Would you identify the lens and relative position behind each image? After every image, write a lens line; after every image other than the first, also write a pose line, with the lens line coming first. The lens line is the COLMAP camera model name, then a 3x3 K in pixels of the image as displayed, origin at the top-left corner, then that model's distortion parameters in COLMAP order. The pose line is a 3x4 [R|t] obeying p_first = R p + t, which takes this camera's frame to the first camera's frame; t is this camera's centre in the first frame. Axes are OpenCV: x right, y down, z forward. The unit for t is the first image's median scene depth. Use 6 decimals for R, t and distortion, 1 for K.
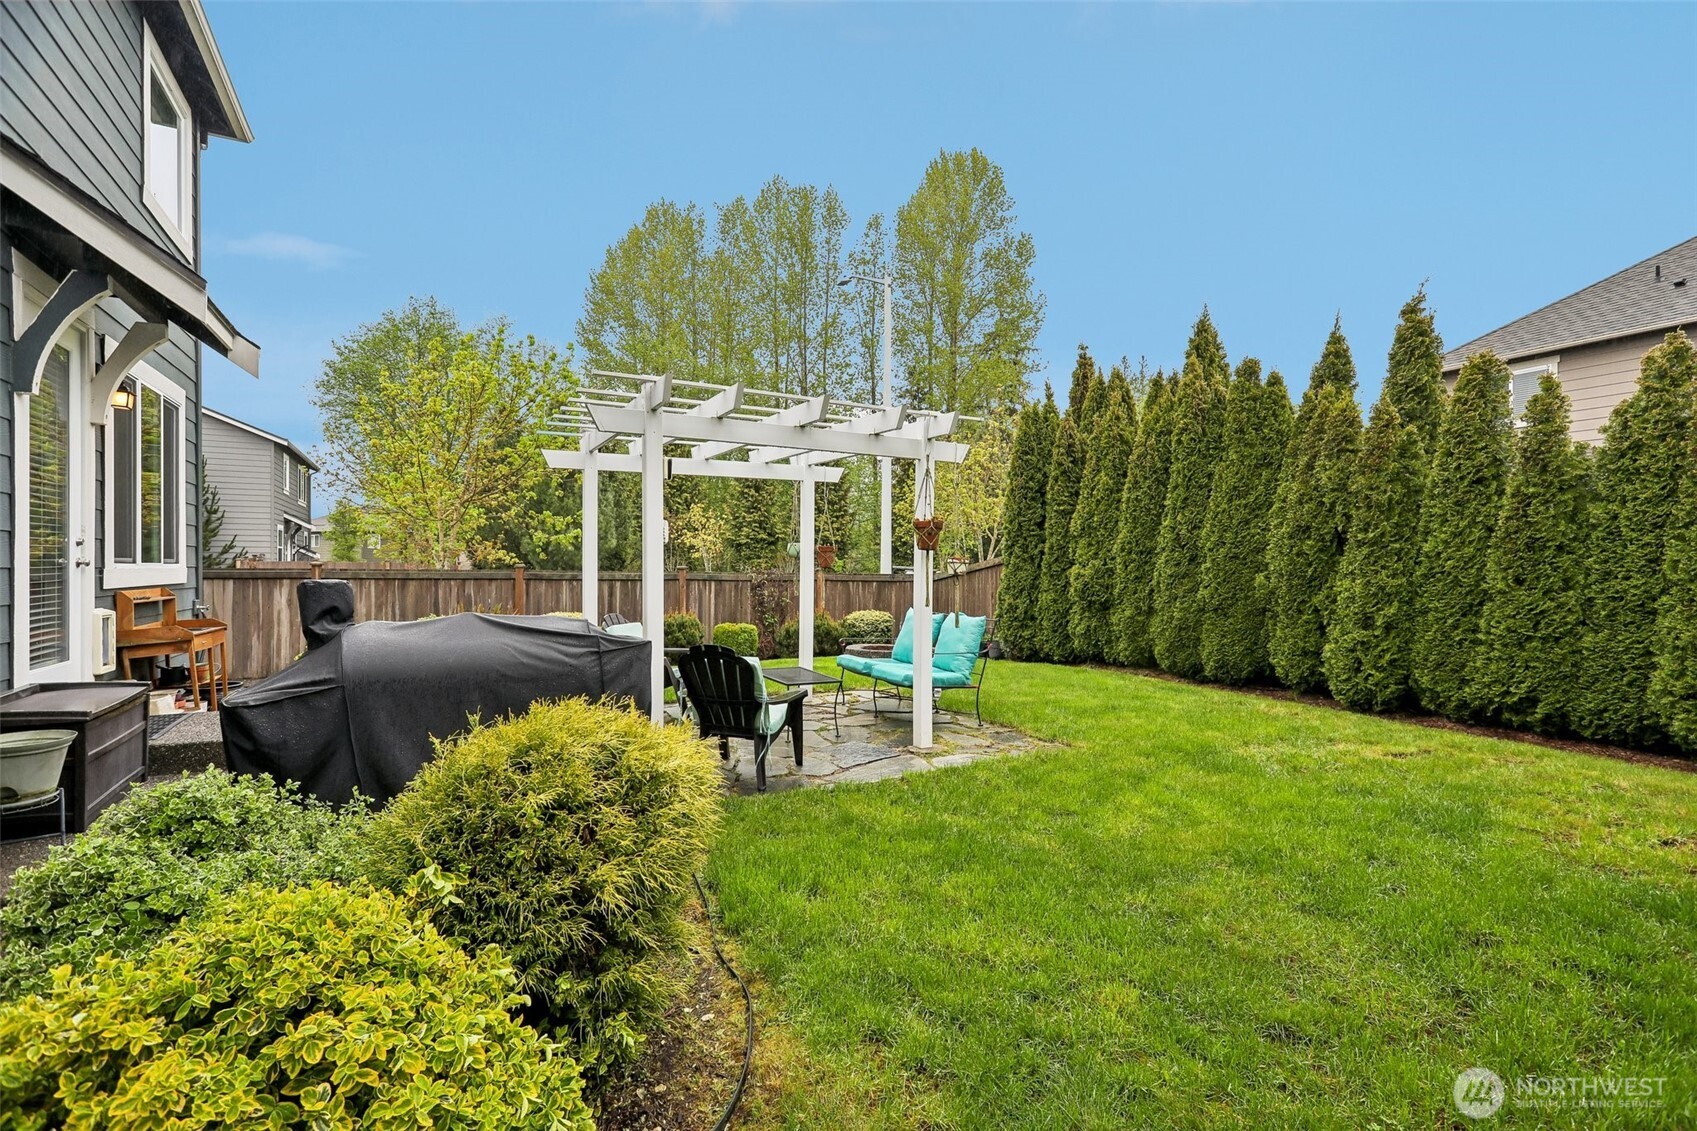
lens RADIAL K [[797.0, 0, 850.6], [0, 797.0, 567.1], [0, 0, 1]] dist [-0.003225, 0.002459]
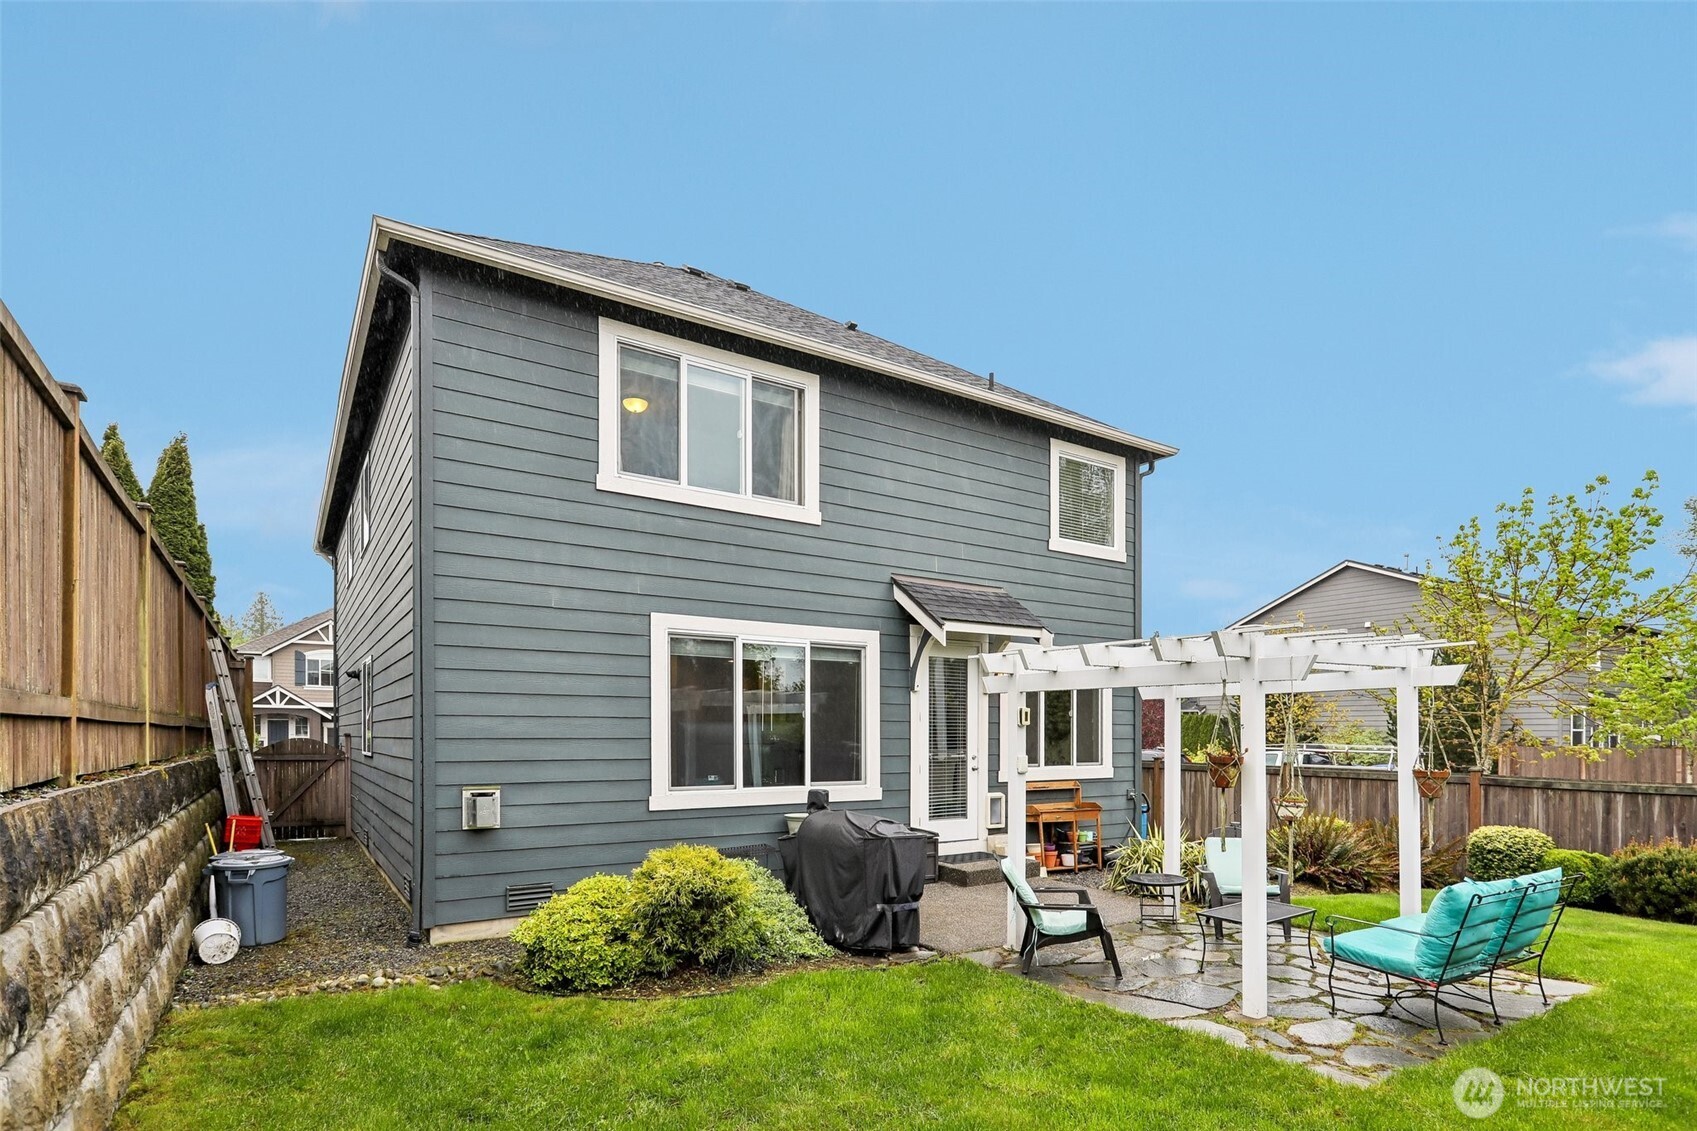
lens RADIAL K [[797.0, 0, 850.6], [0, 797.0, 567.1], [0, 0, 1]] dist [-0.003225, 0.002459]
pose [[0.104057, -0.205264, -0.973159, 0.430803], [-0.010291, 0.978196, -0.207427, -0.030400], [0.994518, 0.031599, 0.099676, 0.201076]]
